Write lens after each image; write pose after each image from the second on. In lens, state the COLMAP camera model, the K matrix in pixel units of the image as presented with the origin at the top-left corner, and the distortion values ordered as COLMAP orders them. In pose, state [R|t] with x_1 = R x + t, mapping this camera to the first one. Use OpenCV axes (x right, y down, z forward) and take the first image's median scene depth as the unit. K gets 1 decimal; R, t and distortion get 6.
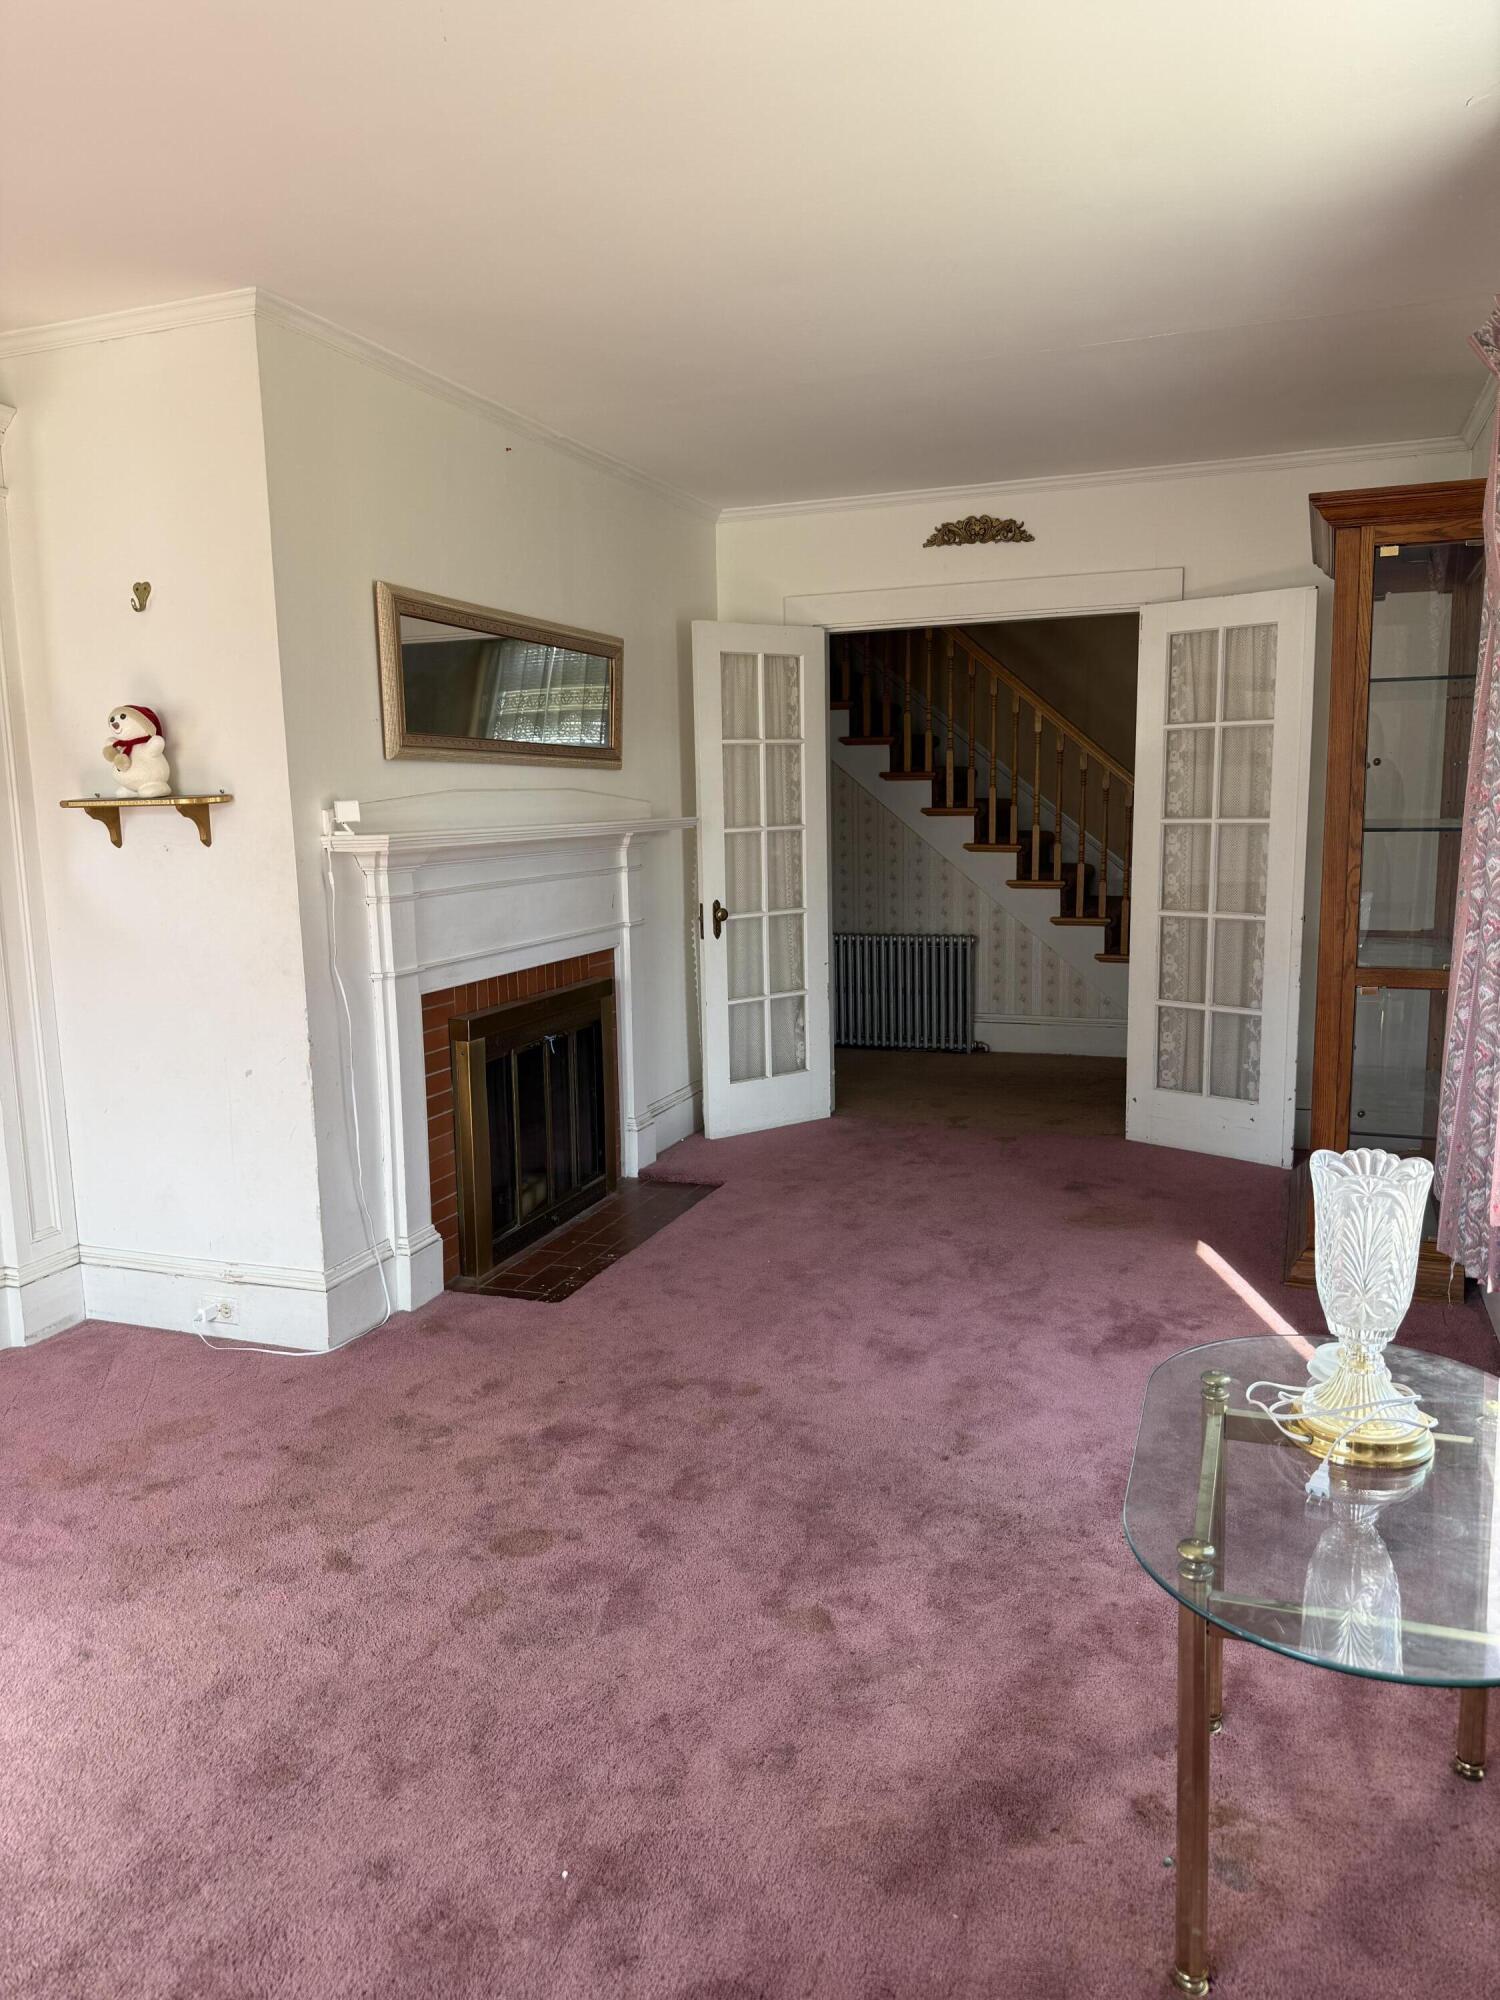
lens RADIAL K [[1416.2, 0, 729.2], [0, 1416.2, 978.4], [0, 0, 1]] dist [0.050821, -0.072928]
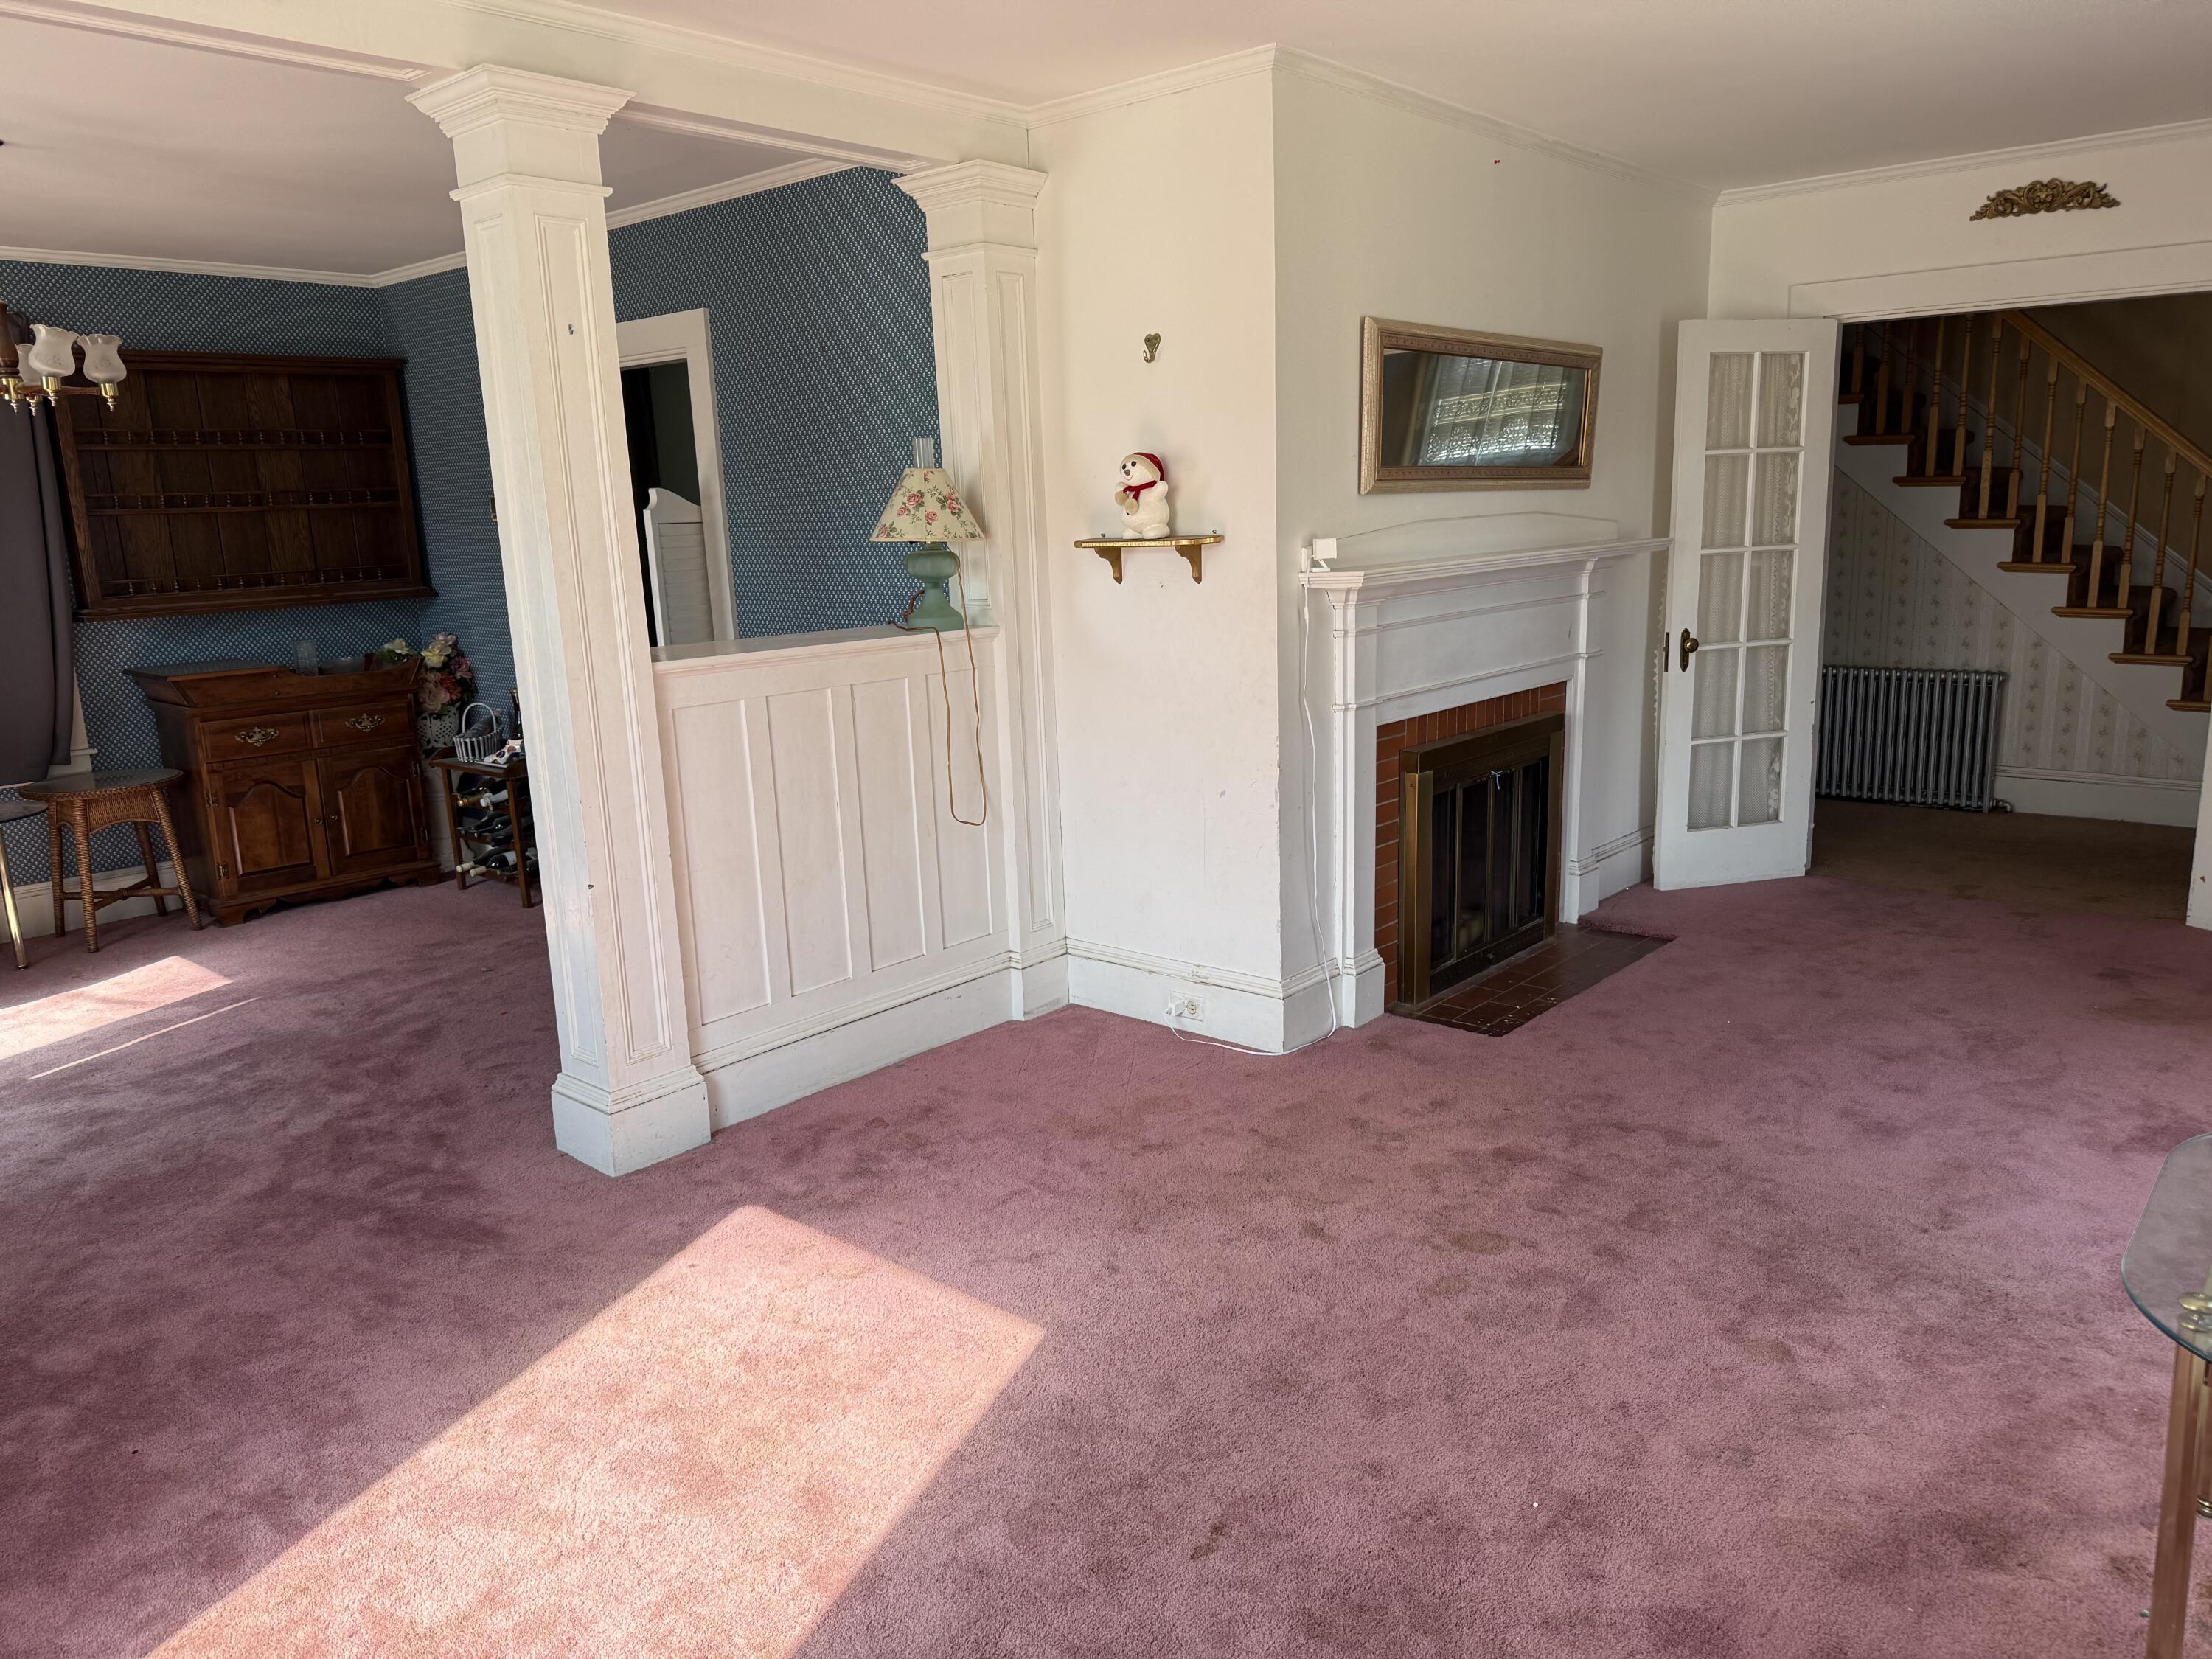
lens RADIAL K [[1566.3, 0, 1082.0], [0, 1566.3, 817.1], [0, 0, 1]] dist [0.050821, -0.072928]
pose [[0.937682, 0.059699, -0.342328, -0.029397], [-0.032858, 0.995951, 0.083684, -0.011698], [0.345937, -0.067220, 0.935847, -0.153160]]
